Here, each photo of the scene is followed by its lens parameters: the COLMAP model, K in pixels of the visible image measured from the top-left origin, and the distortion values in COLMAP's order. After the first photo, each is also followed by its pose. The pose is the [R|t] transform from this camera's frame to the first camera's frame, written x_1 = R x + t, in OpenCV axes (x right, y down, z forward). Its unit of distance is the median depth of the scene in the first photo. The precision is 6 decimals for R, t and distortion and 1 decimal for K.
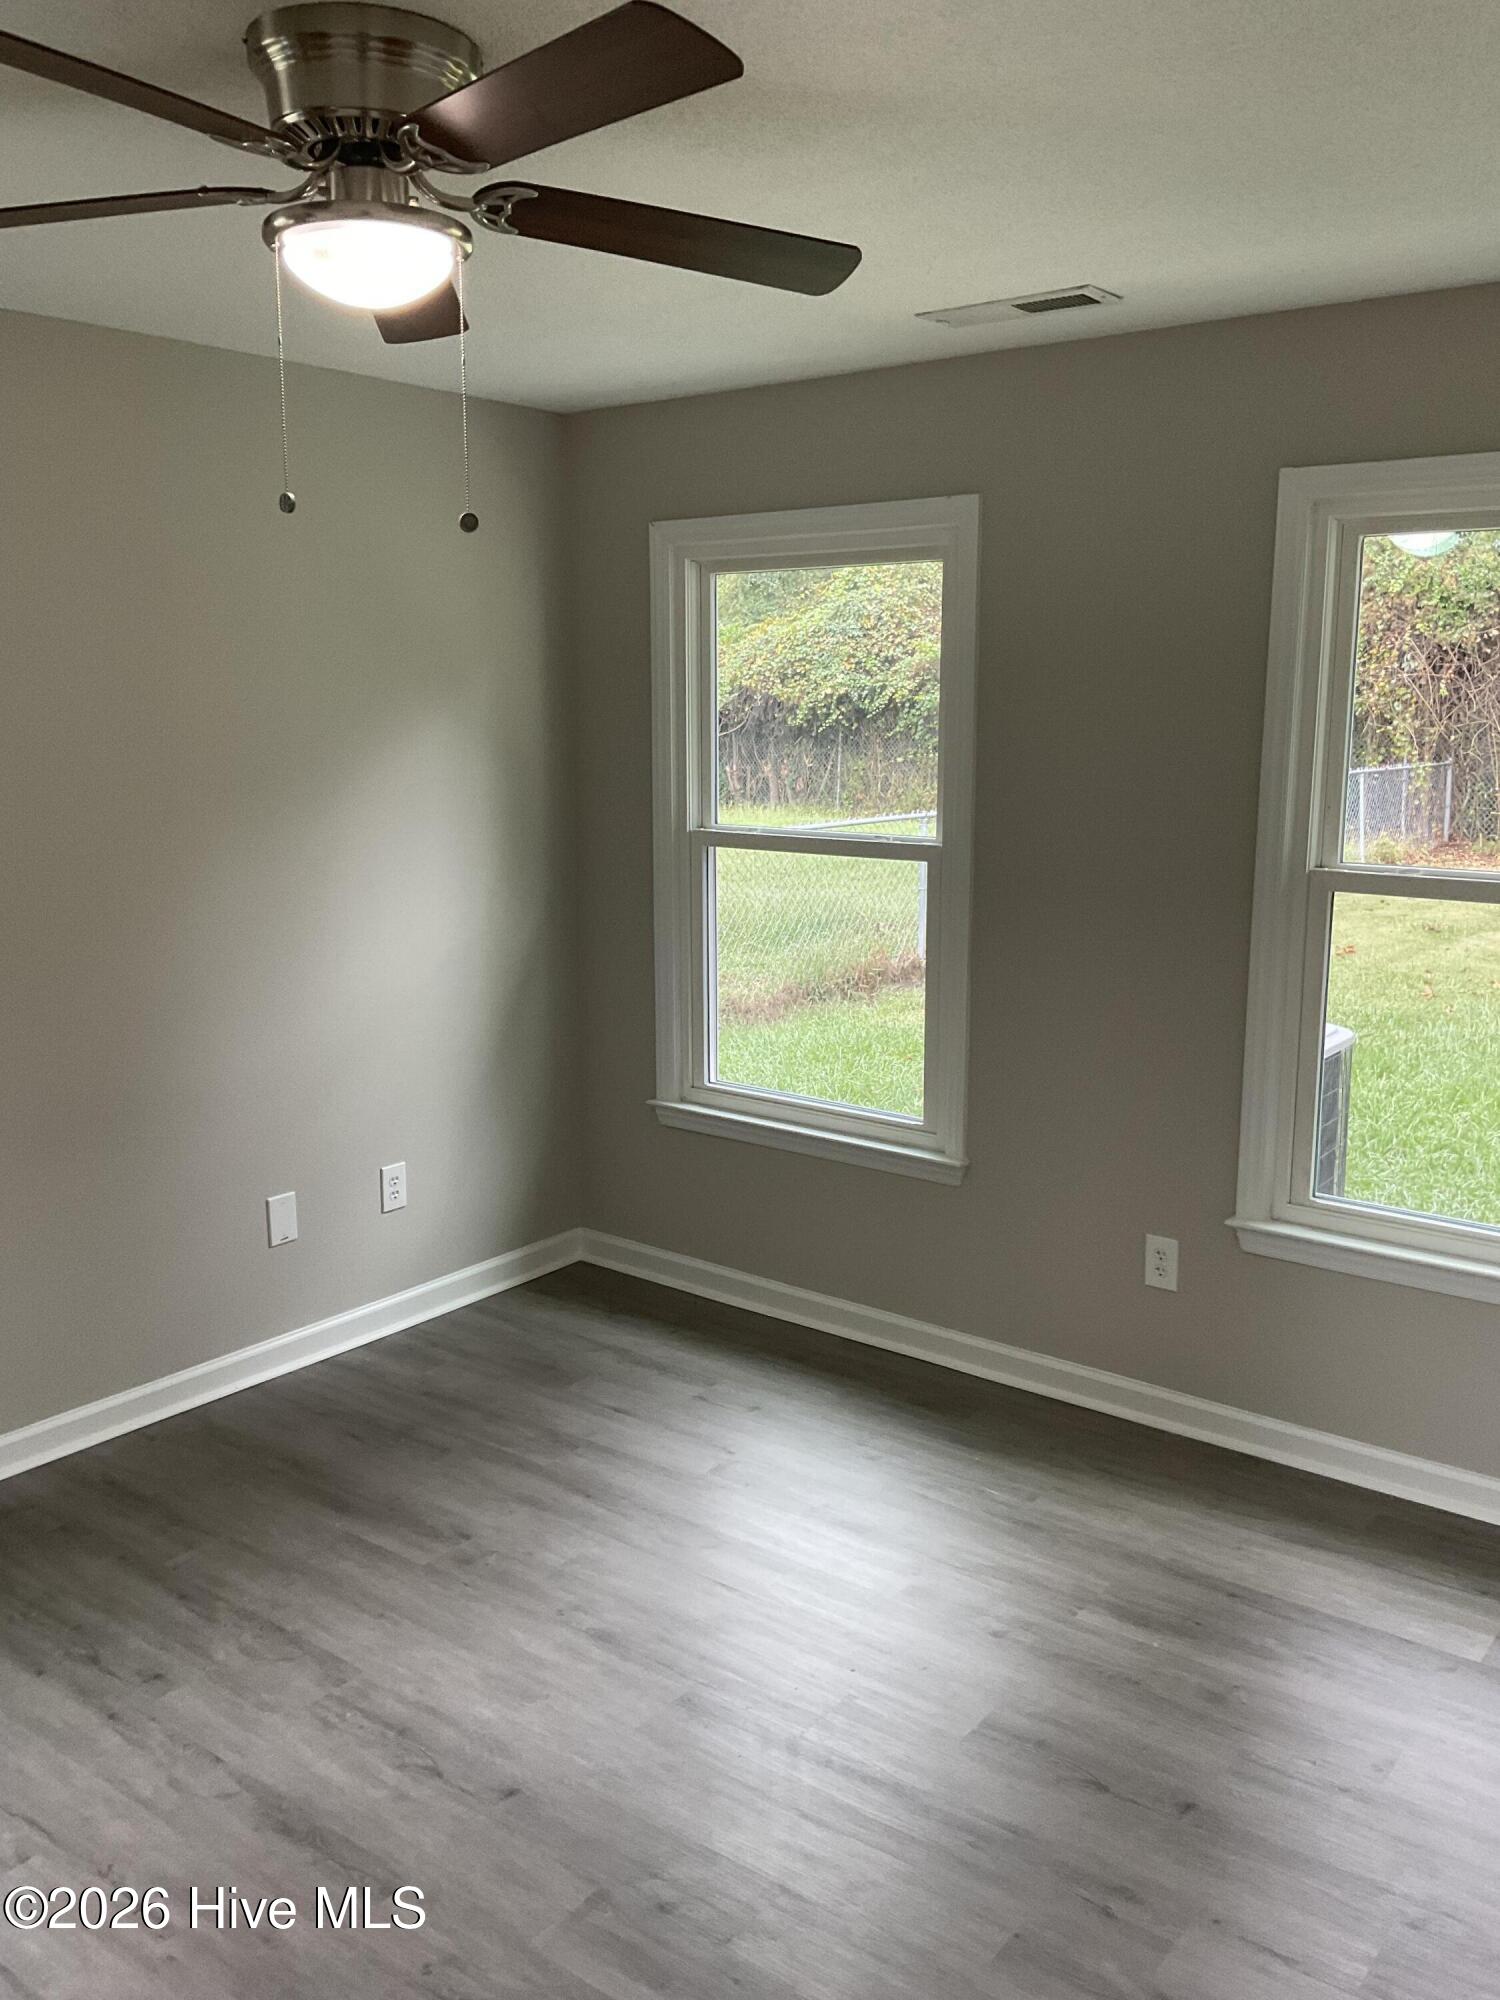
lens RADIAL K [[1673.0, 0, 754.8], [0, 1673.0, 1002.1], [0, 0, 1]] dist [0.082661, -0.128116]
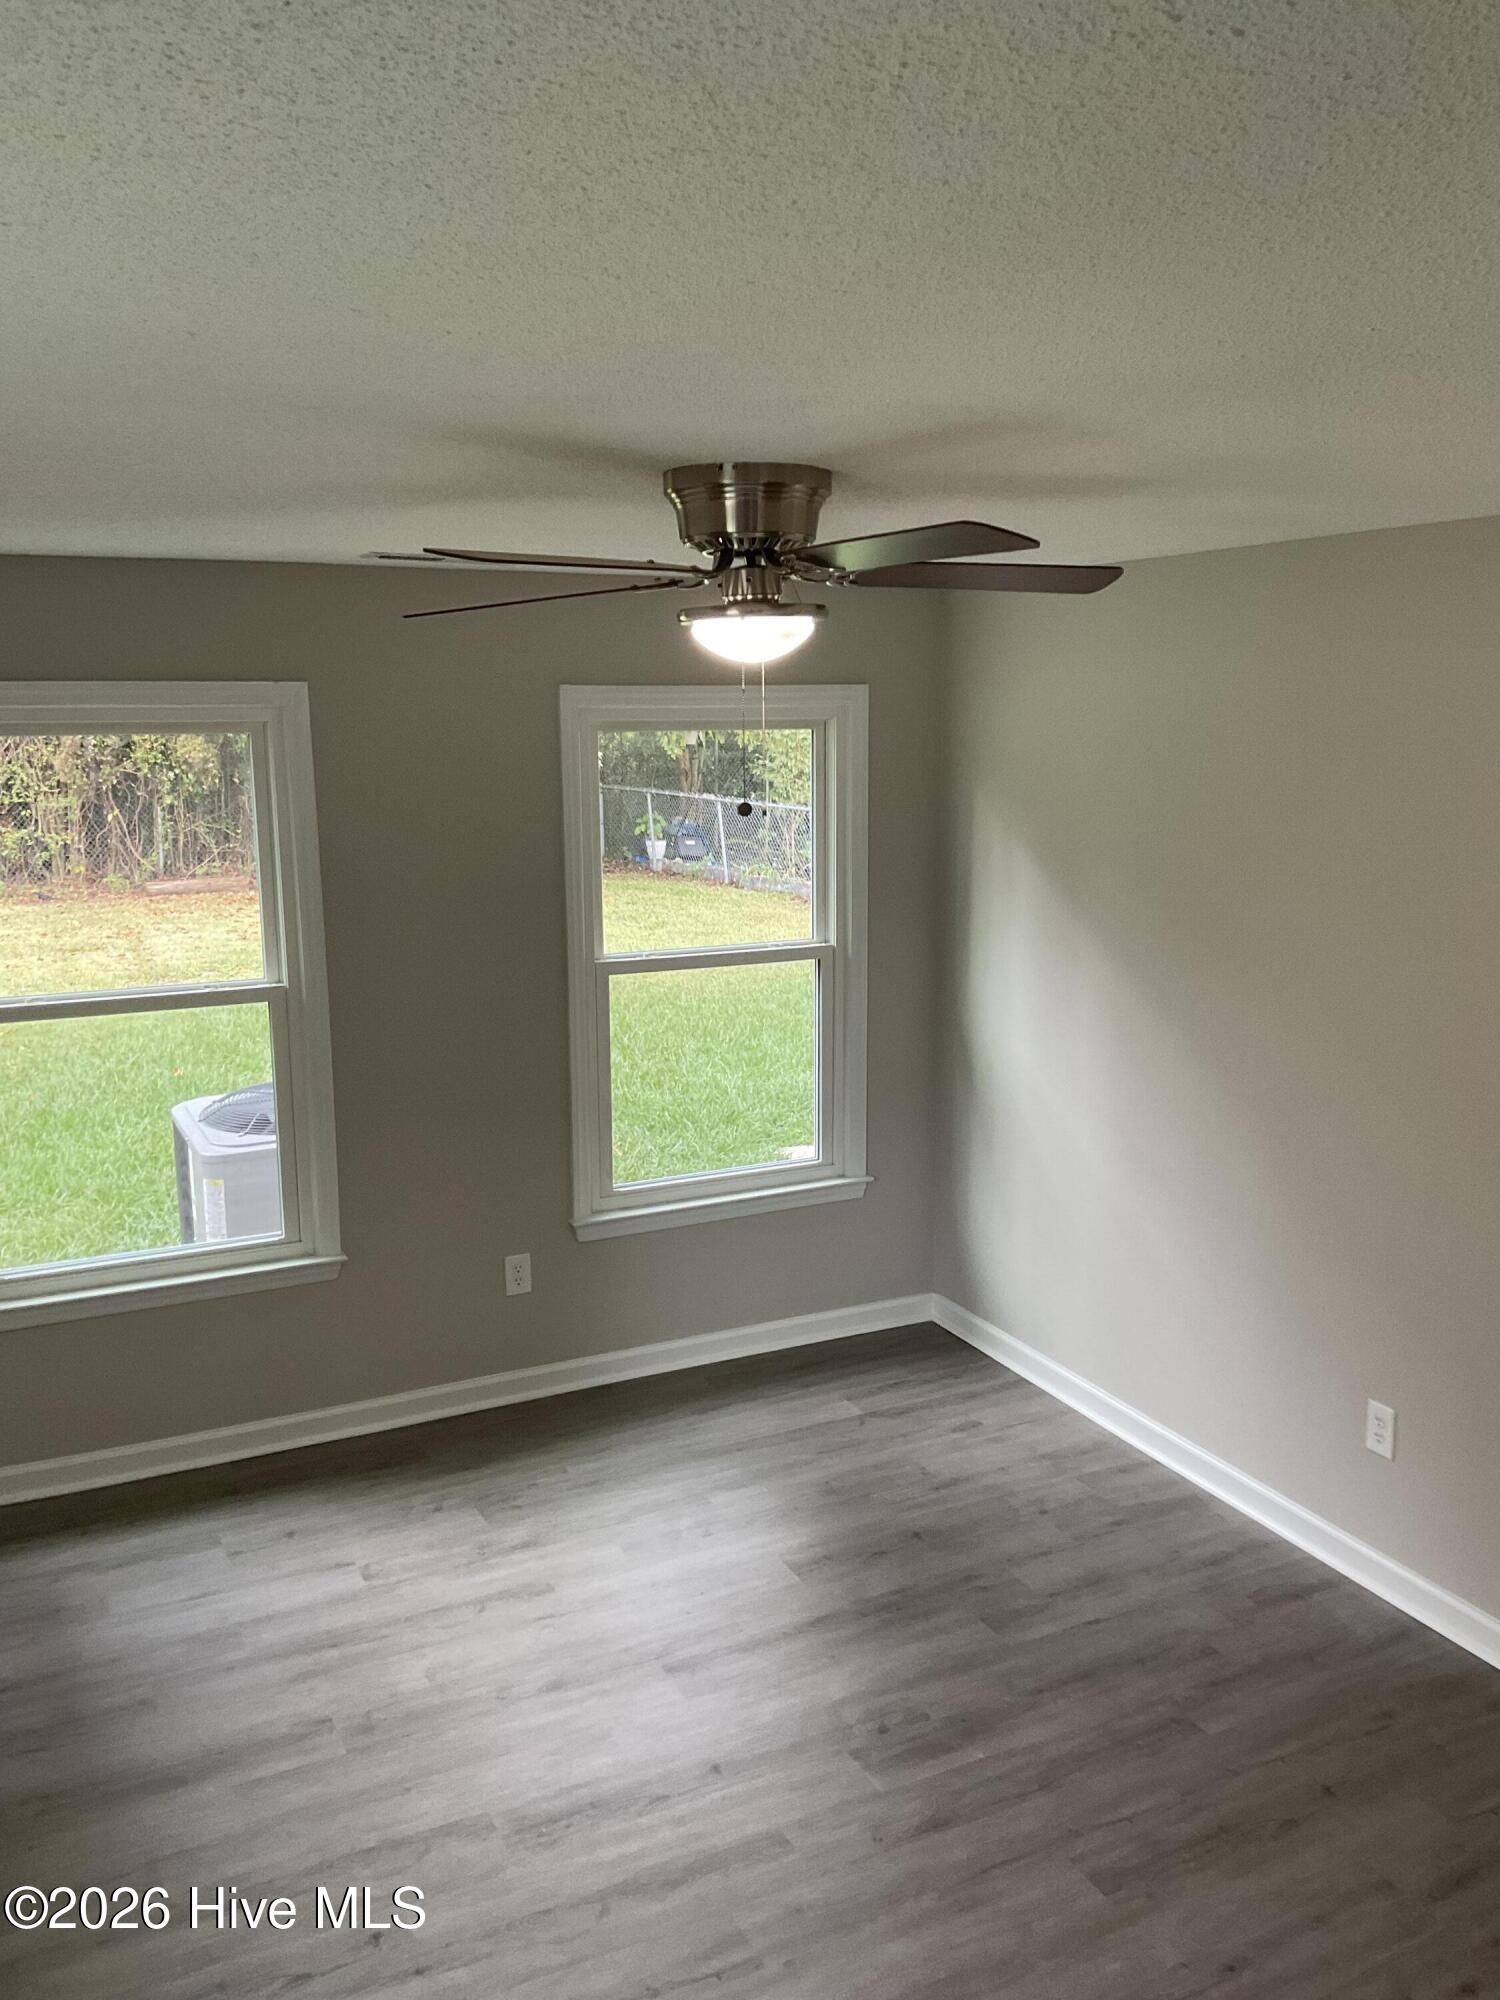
lens RADIAL K [[1673.0, 0, 750.7], [0, 1673.0, 990.2], [0, 0, 1]] dist [0.082661, -0.128116]
pose [[0.449178, -0.164764, 0.878118, -0.778268], [0.171662, 0.980452, 0.096156, -0.154033], [-0.876796, 0.107548, 0.468681, 0.208626]]
